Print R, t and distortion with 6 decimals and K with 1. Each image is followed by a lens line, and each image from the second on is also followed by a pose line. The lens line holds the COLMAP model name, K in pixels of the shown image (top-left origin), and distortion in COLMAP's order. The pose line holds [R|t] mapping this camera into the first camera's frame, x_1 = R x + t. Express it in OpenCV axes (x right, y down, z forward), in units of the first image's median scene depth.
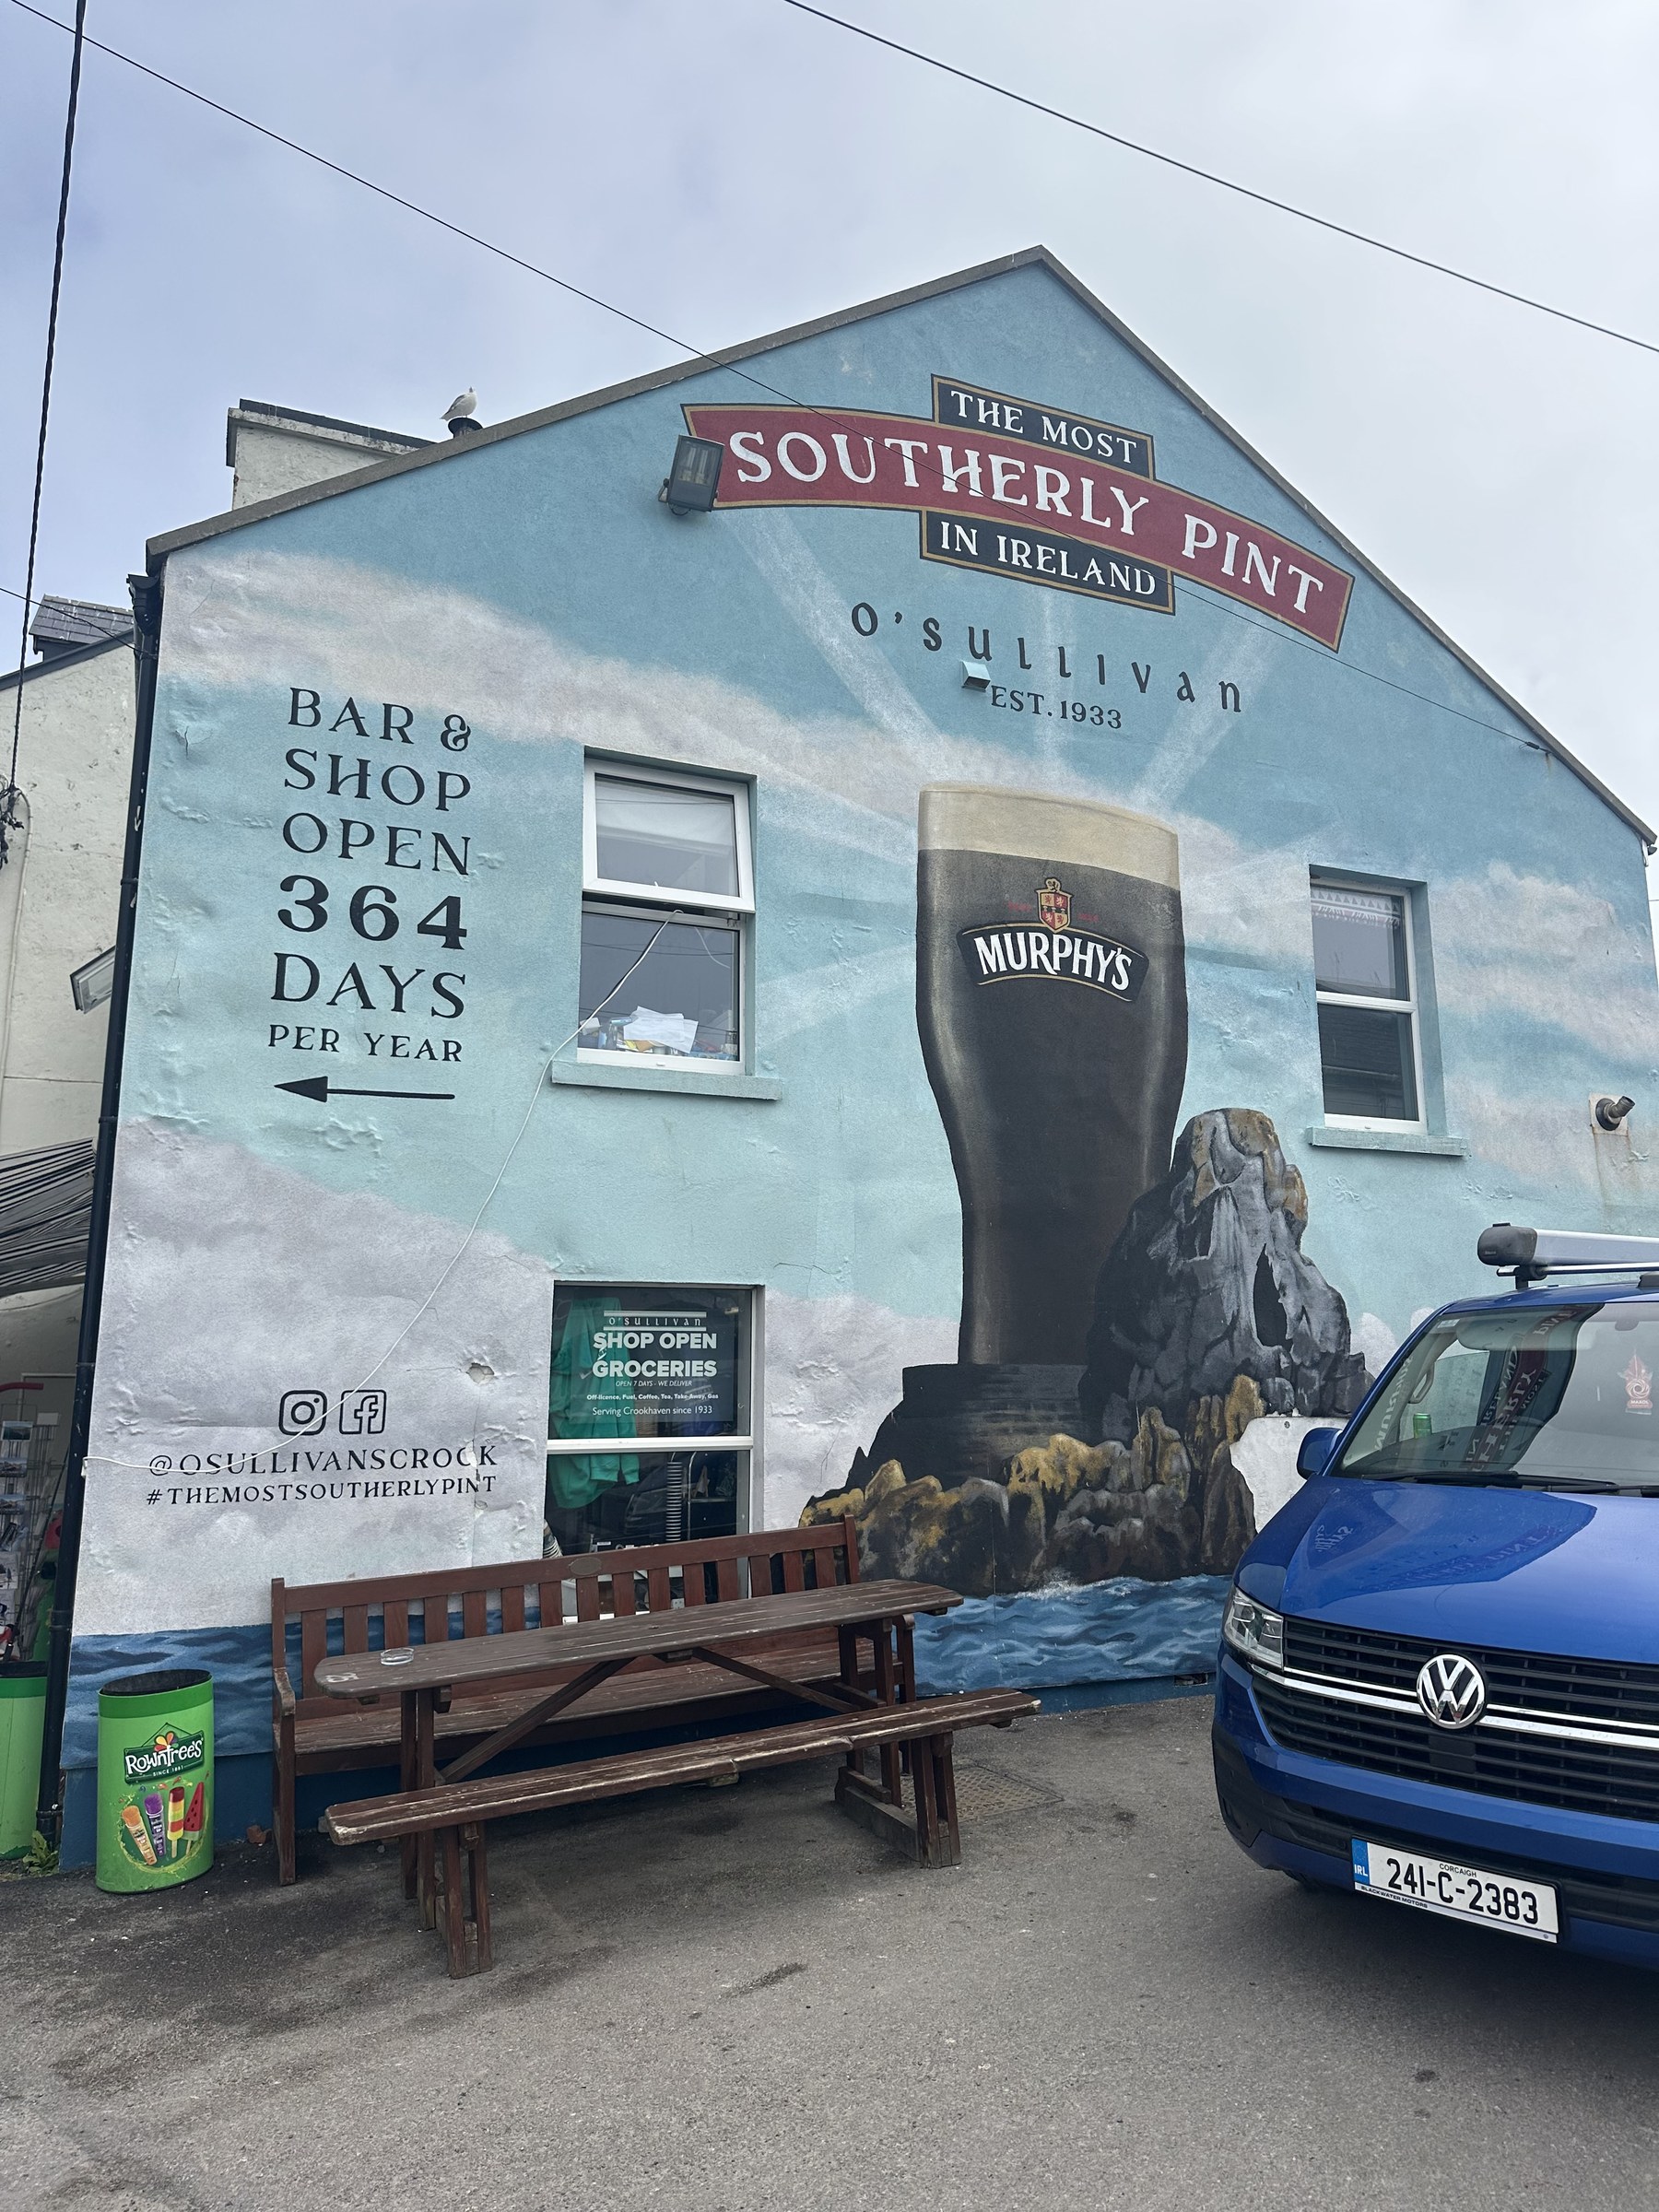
lens RADIAL K [[1538.8, 0, 829.5], [0, 1538.8, 1106.0], [0, 0, 1]] dist [-0.000267, -0.002223]
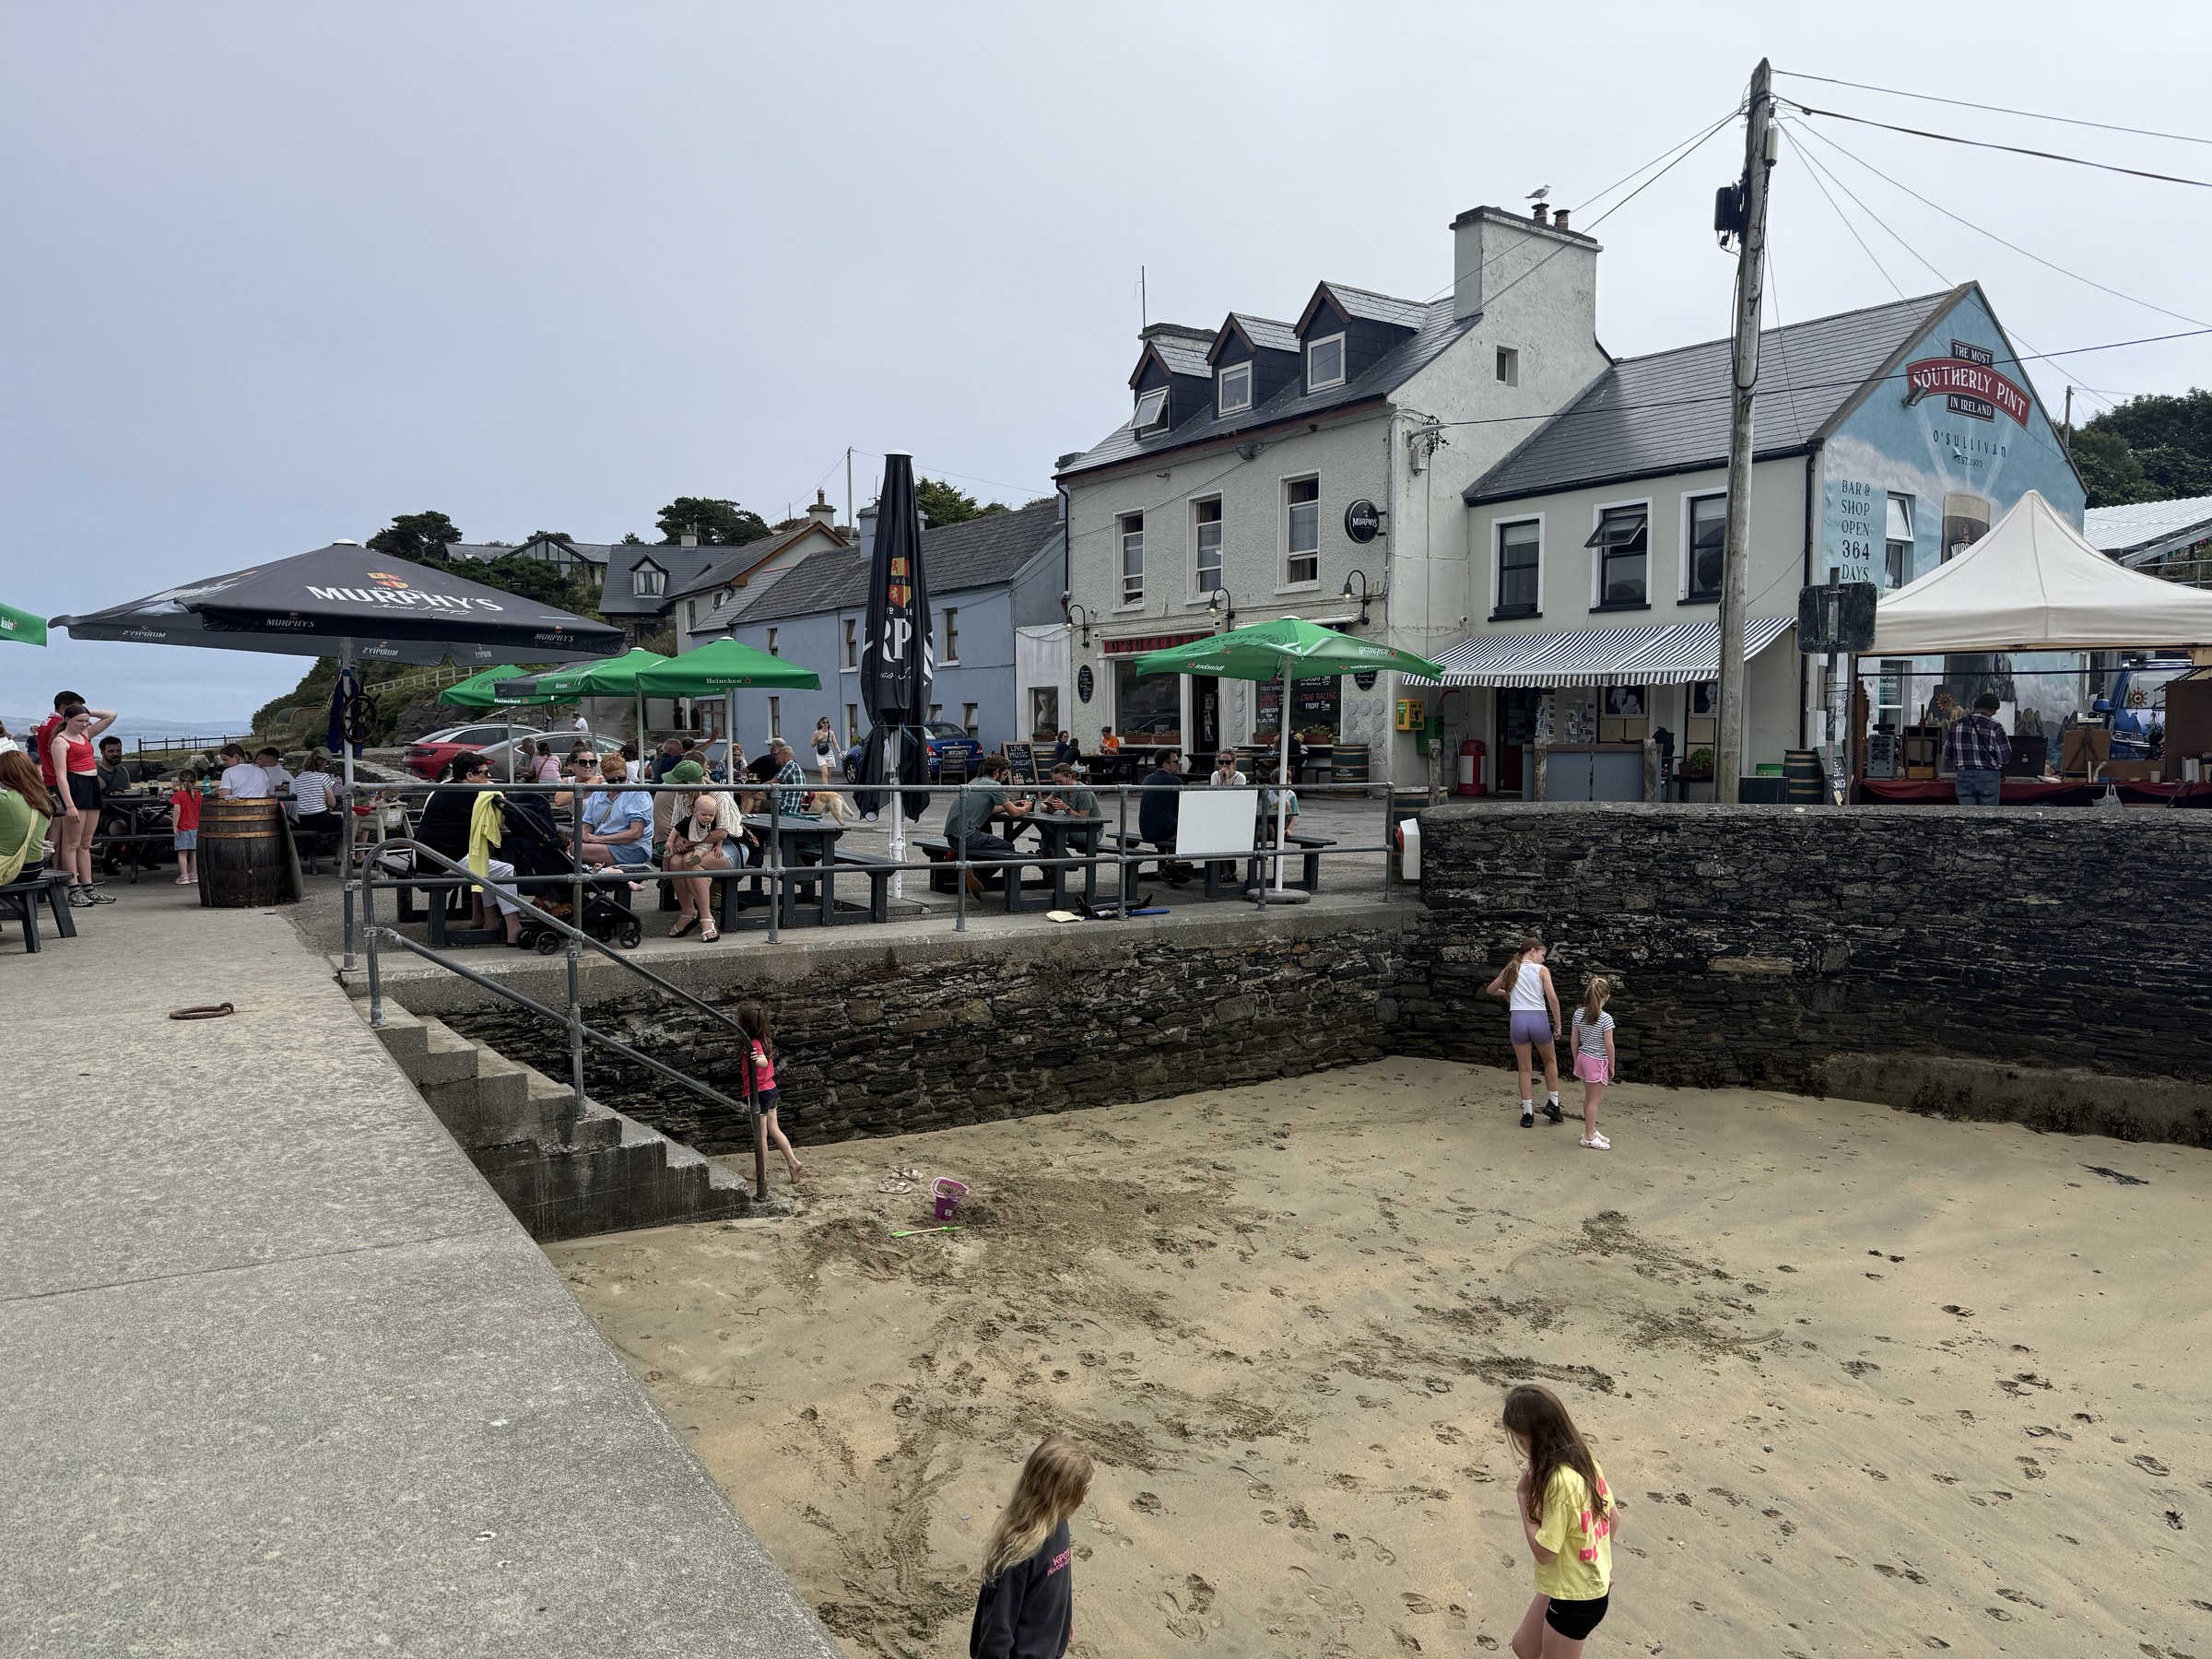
lens RADIAL K [[1538.8, 0, 1106.0], [0, 1538.8, 829.5], [0, 0, 1]] dist [-0.000267, -0.002223]
pose [[0.969019, -0.027325, 0.245471, -2.327528], [-0.036652, 0.966949, 0.252322, -0.276996], [-0.244252, -0.253501, 0.935990, -1.616832]]
